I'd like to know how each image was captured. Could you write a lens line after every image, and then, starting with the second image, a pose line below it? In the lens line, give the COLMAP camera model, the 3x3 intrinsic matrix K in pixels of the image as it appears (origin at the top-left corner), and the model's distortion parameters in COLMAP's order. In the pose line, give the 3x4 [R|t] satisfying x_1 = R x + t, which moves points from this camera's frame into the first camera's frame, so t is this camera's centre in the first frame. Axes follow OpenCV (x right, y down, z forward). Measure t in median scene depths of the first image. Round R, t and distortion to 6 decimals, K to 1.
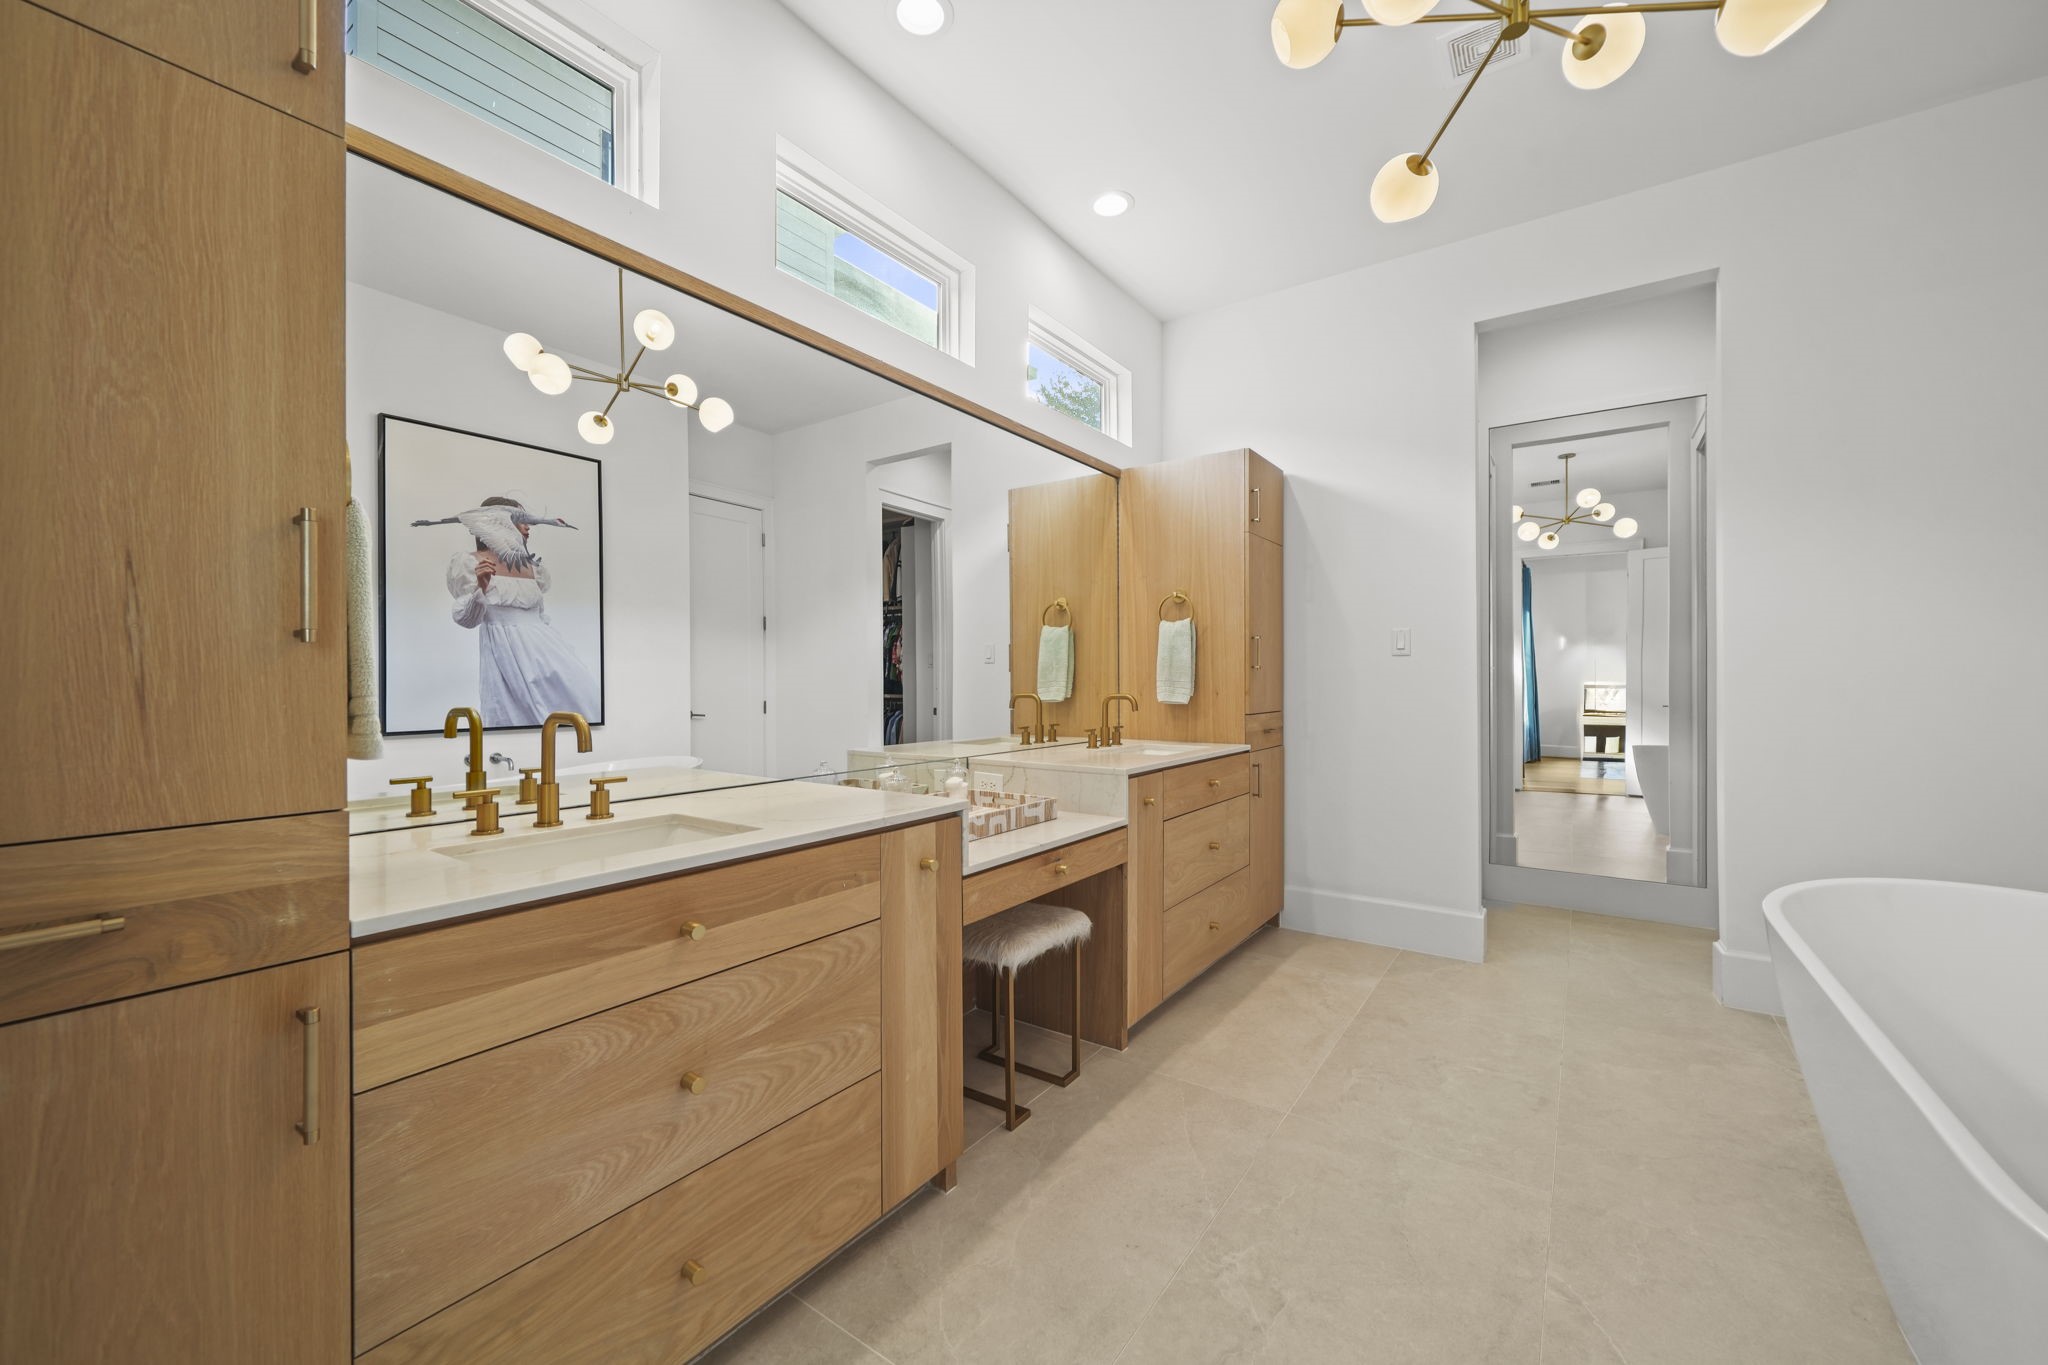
lens RADIAL K [[806.7, 0, 1024.0], [0, 806.7, 682.5], [0, 0, 1]] dist [0.000778, 0.000078]
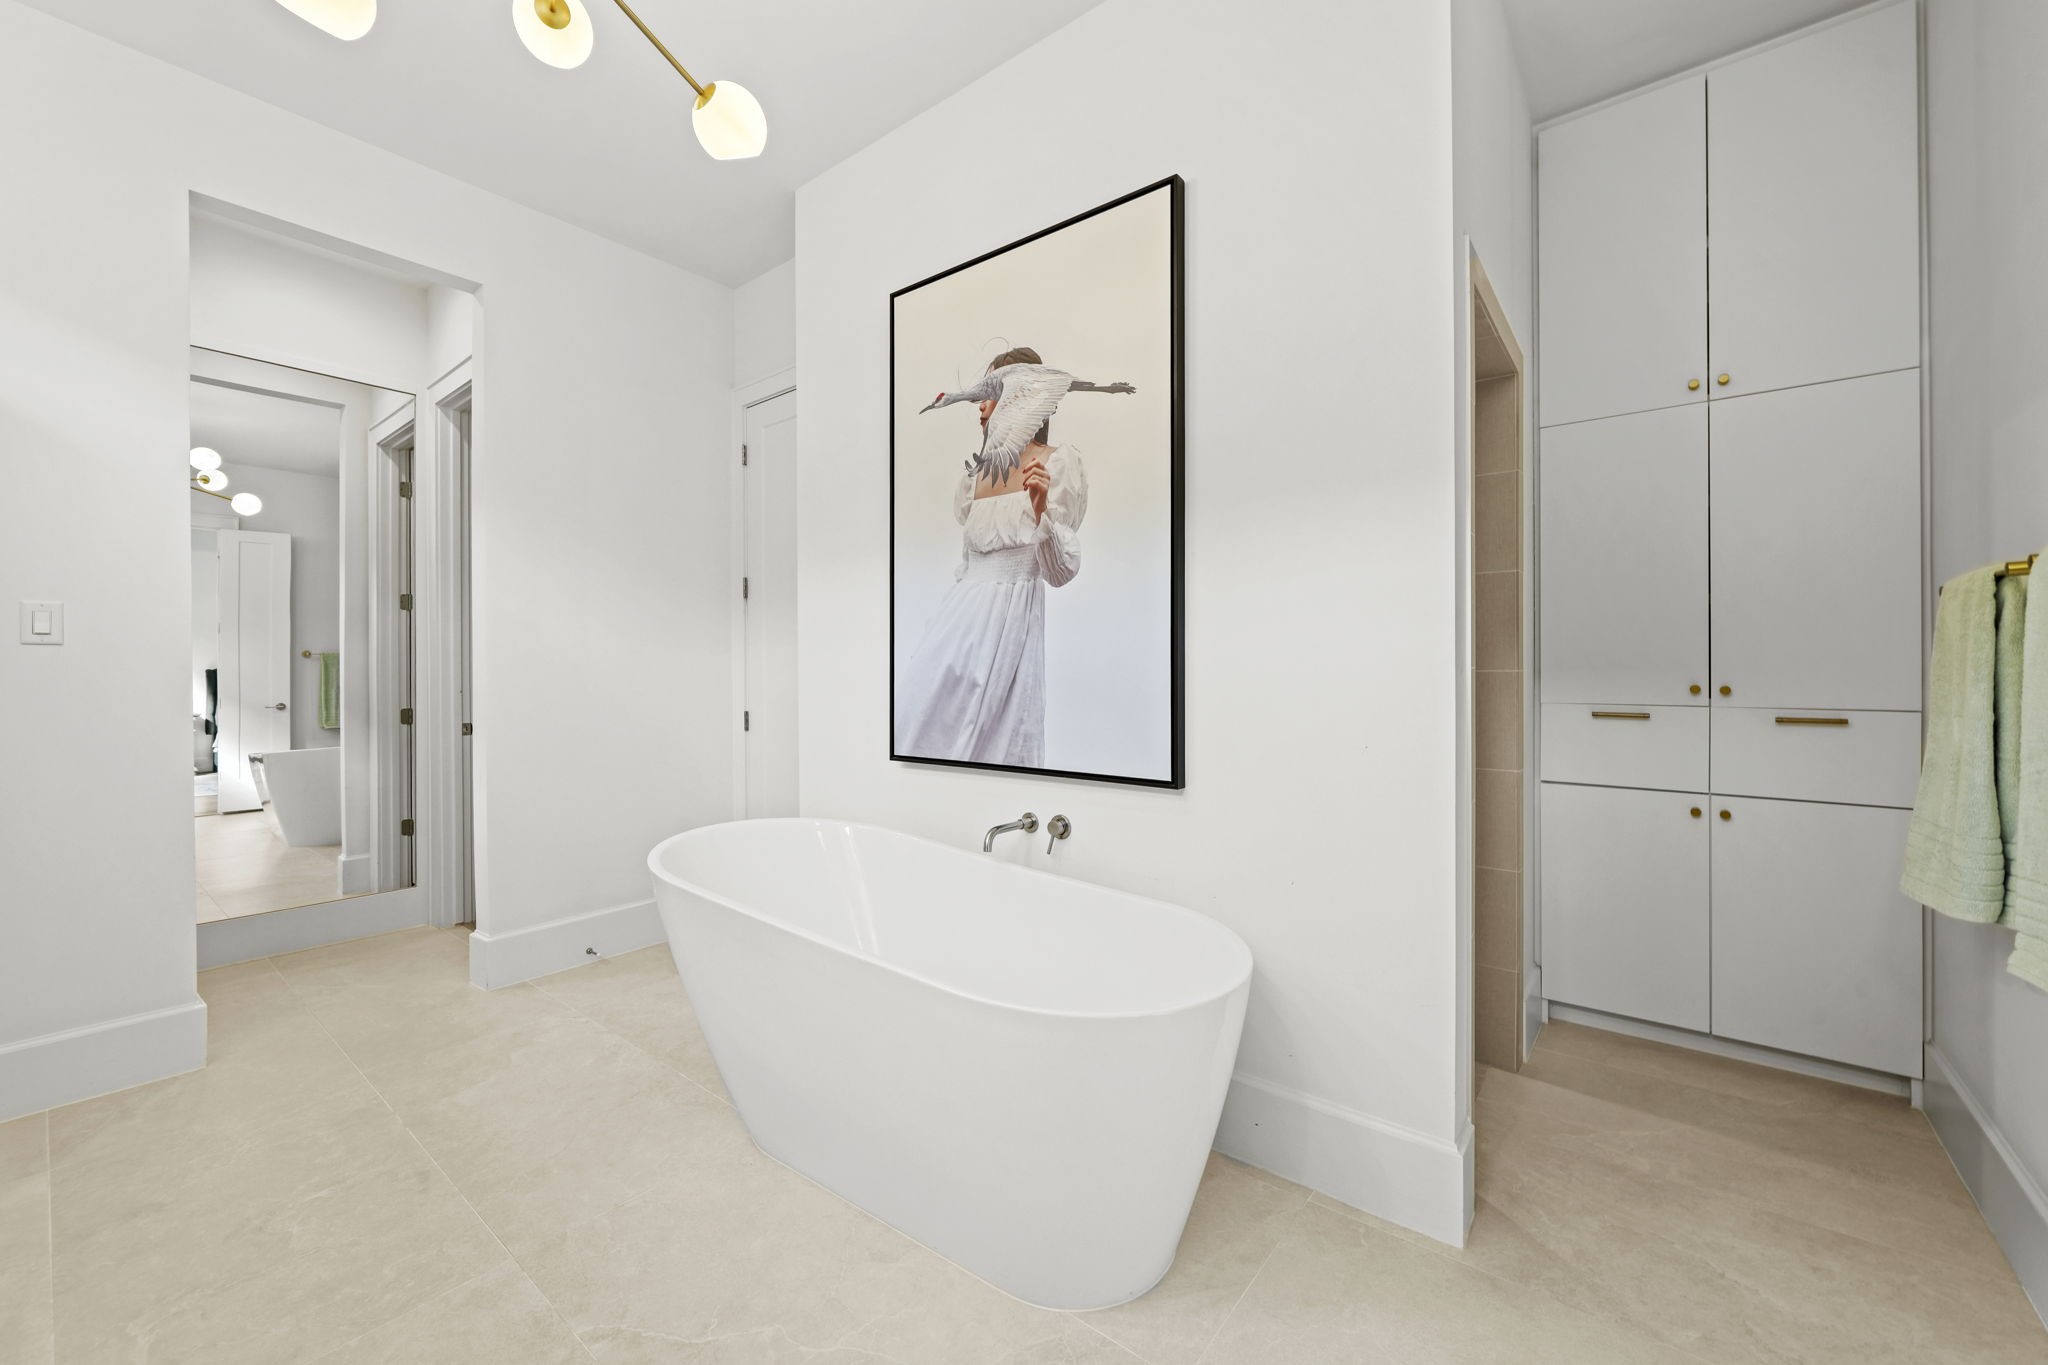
lens RADIAL K [[785.3, 0, 1024.0], [0, 785.3, 682.5], [0, 0, 1]] dist [-0.001548, -0.000223]
pose [[0.061327, -0.007612, 0.998089, -0.108005], [0.001469, 0.999971, 0.007536, -0.008439], [-0.998117, 0.001004, 0.061336, 0.229651]]
